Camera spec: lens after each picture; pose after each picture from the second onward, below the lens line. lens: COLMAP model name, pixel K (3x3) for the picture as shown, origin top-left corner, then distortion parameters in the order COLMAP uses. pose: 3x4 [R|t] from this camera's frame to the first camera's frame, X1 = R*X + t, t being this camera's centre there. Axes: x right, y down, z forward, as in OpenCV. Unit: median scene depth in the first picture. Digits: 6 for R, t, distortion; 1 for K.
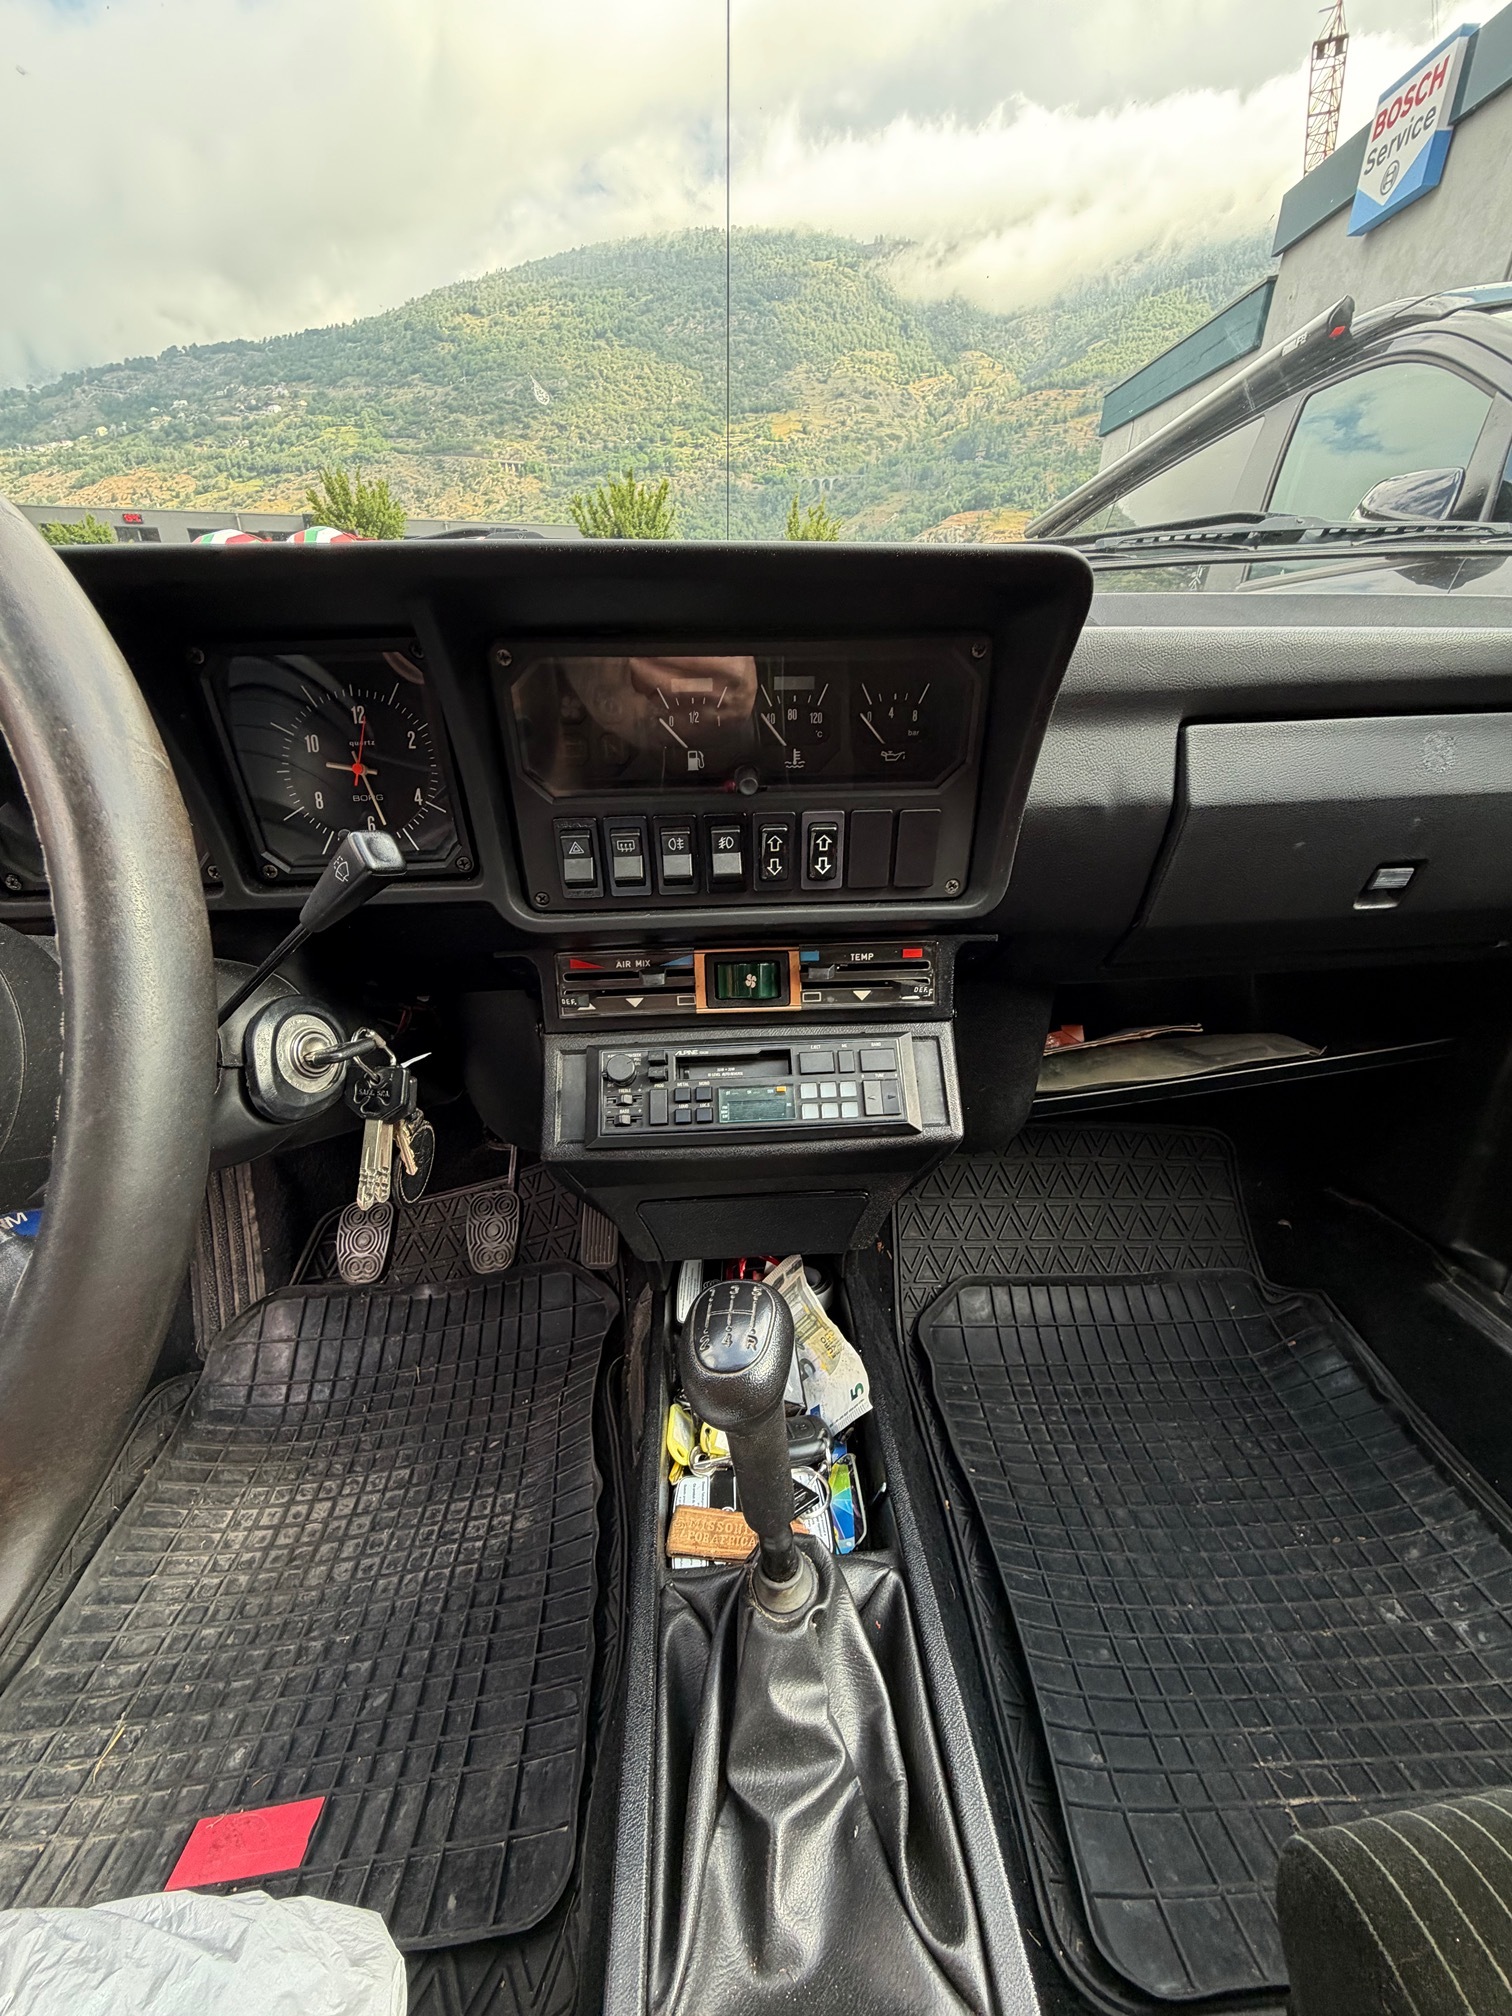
lens RADIAL K [[805.9, 0, 751.3], [0, 805.9, 1007.8], [0, 0, 1]] dist [0.001421, -0.000107]
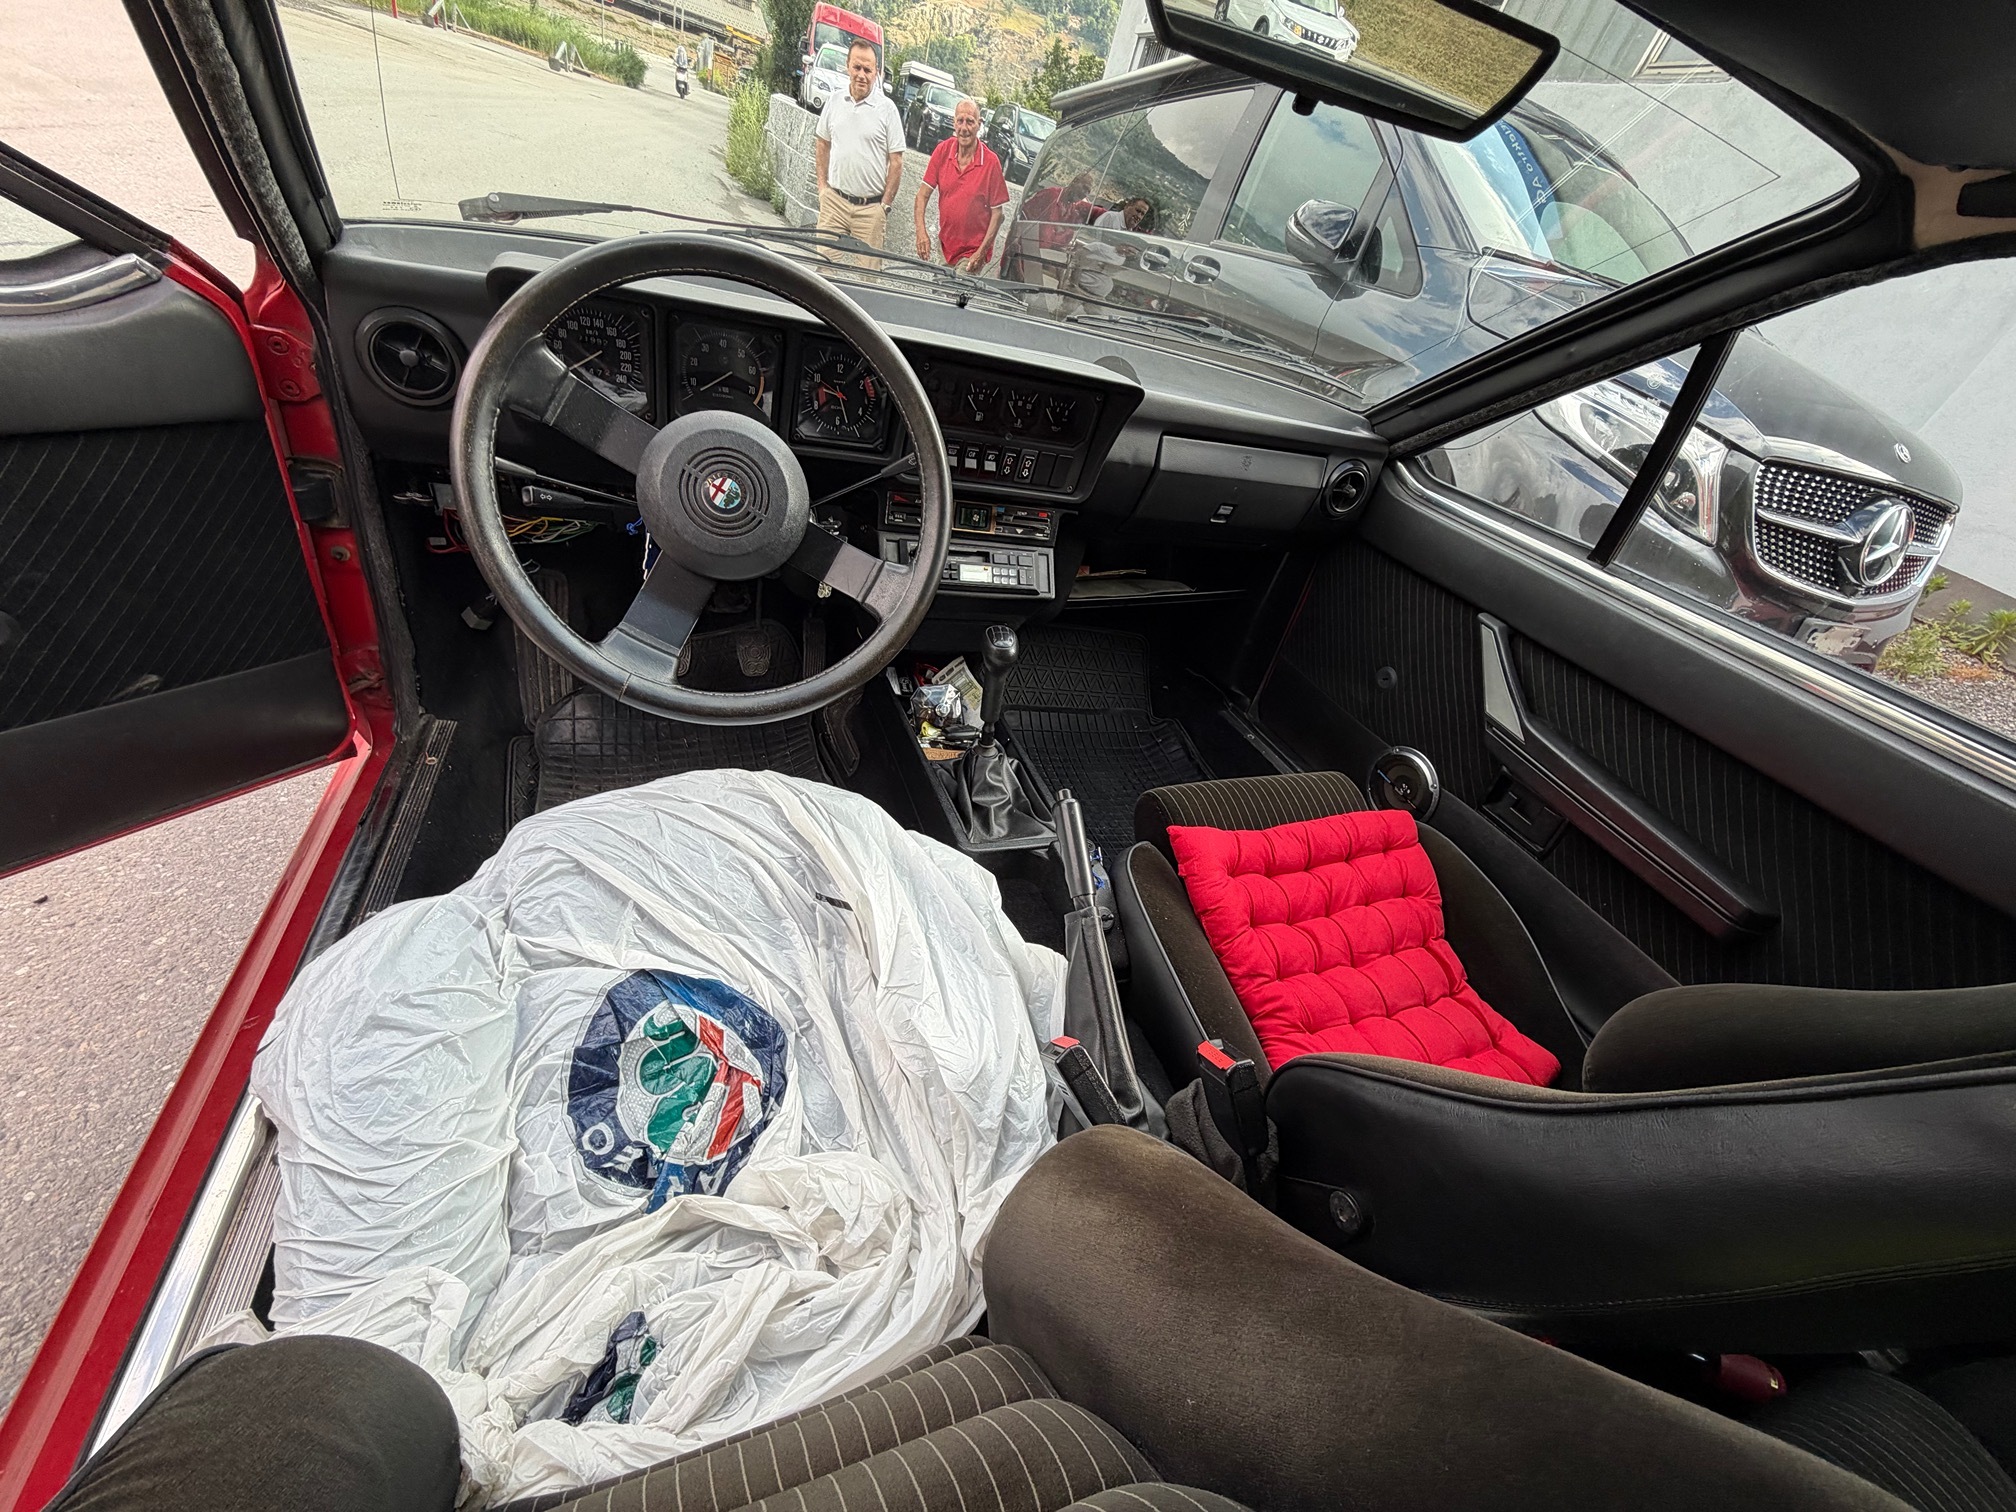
lens RADIAL K [[805.9, 0, 1009.8], [0, 805.9, 758.9], [0, 0, 1]] dist [0.001421, -0.000107]
pose [[0.929212, 0.026008, 0.368631, -0.710141], [-0.113160, 0.969628, 0.216833, 0.117802], [-0.351795, -0.243198, 0.903933, -1.188030]]
